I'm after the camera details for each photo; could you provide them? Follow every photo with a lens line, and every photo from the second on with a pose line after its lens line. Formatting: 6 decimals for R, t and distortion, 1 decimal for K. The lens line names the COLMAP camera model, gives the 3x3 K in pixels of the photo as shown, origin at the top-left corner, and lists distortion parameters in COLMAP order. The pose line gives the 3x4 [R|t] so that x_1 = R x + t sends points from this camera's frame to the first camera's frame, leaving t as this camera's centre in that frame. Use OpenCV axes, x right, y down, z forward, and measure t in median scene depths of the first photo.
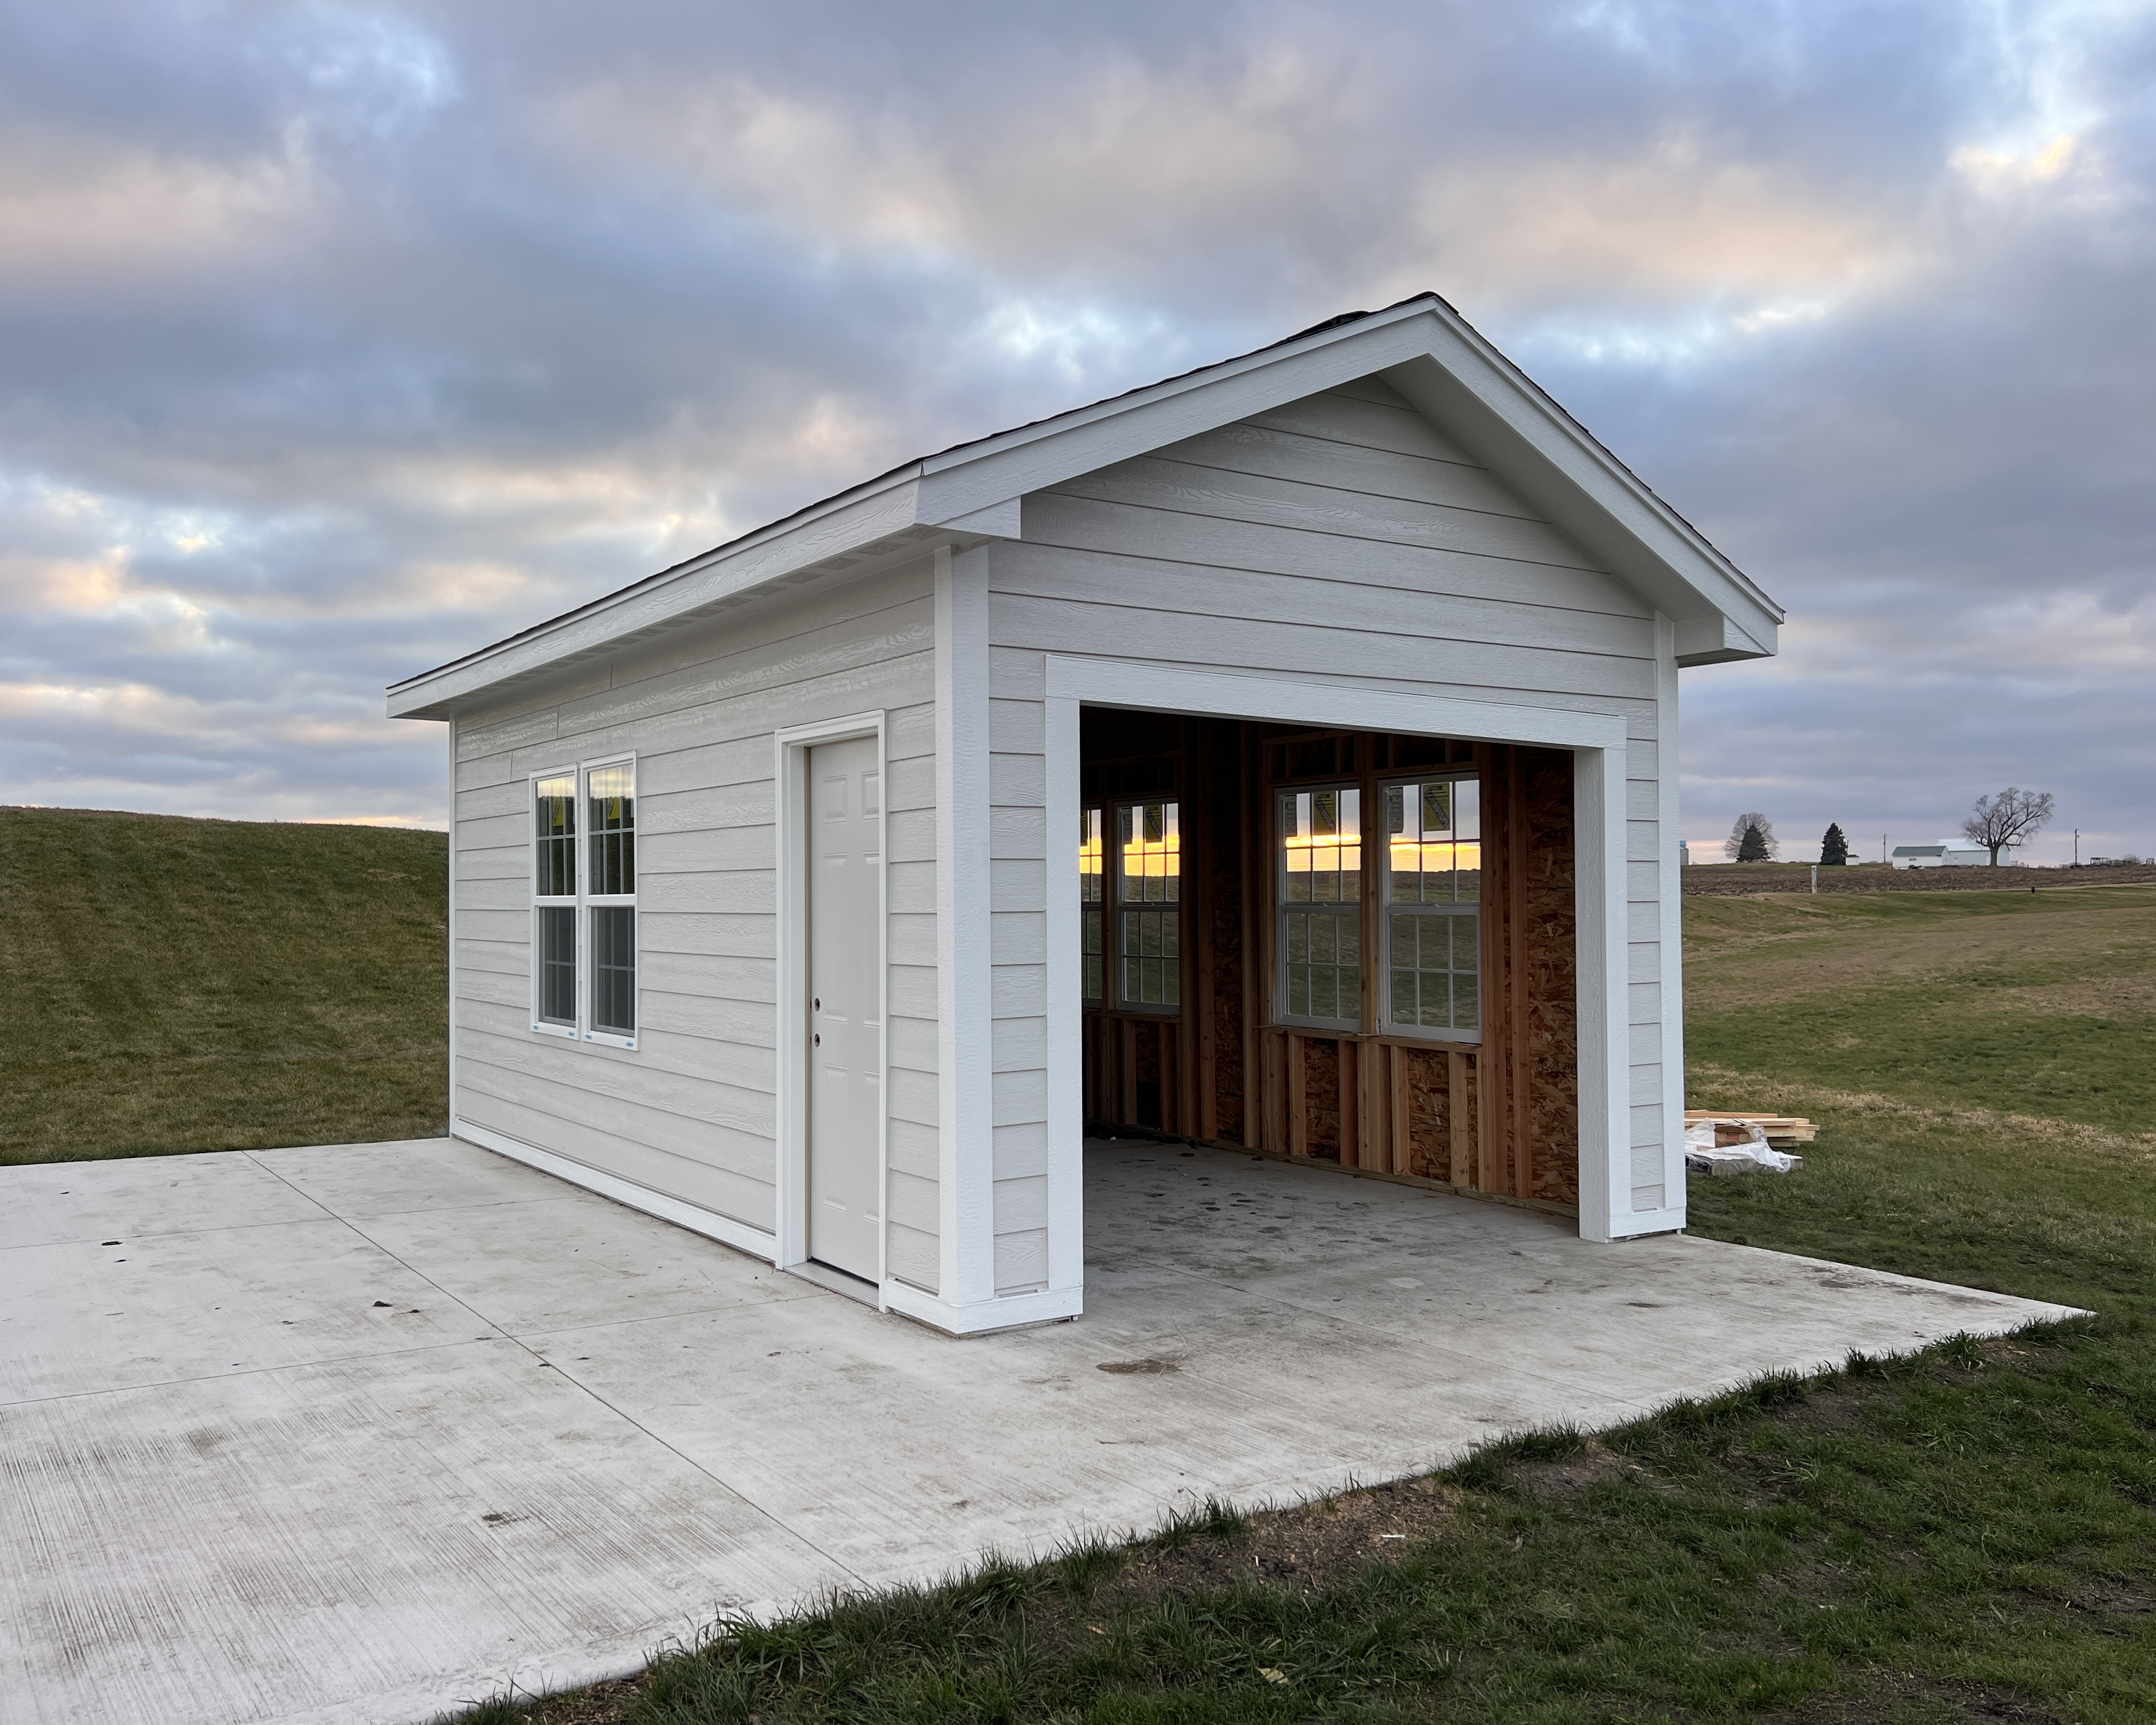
lens RADIAL K [[1824.7, 0, 1162.5], [0, 1824.7, 848.5], [0, 0, 1]] dist [0.024714, -0.017569]
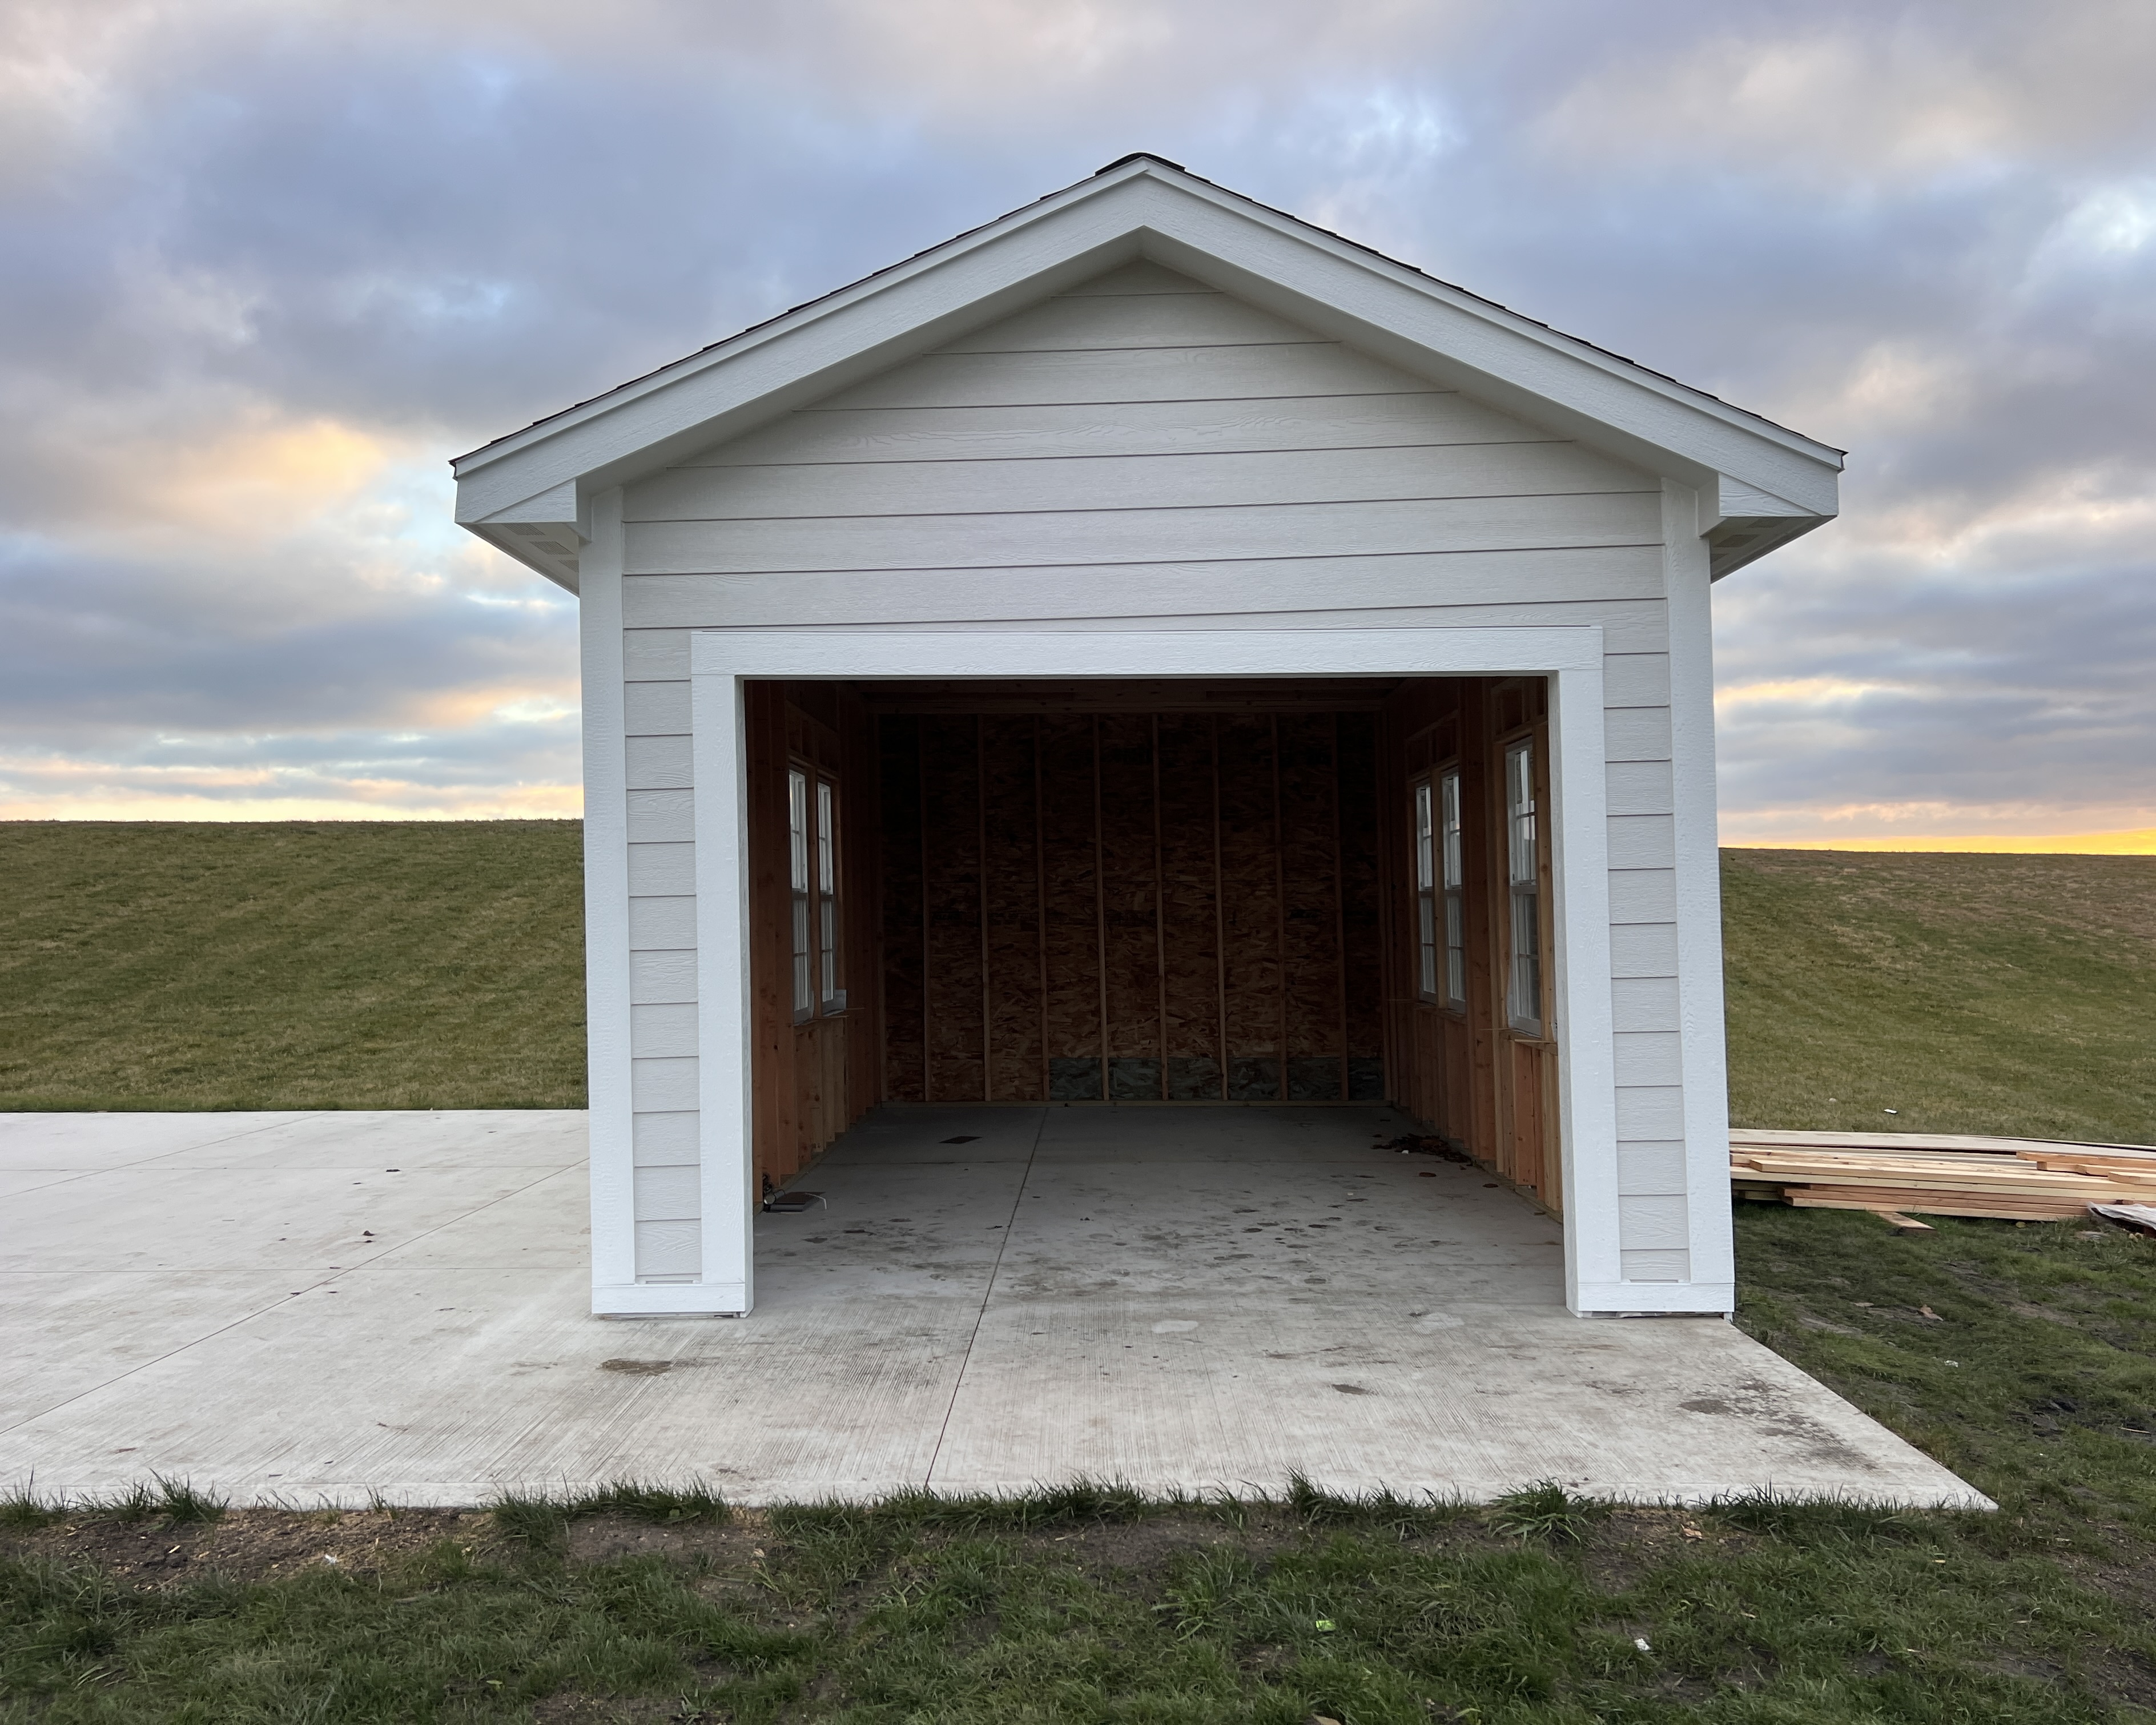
lens RADIAL K [[1824.7, 0, 1064.0], [0, 1824.7, 852.6], [0, 0, 1]] dist [0.024714, -0.017569]
pose [[0.800367, -0.032116, -0.598649, 0.659613], [0.033266, 0.999405, -0.009140, 0.026704], [0.598586, -0.012600, 0.800959, 0.322668]]
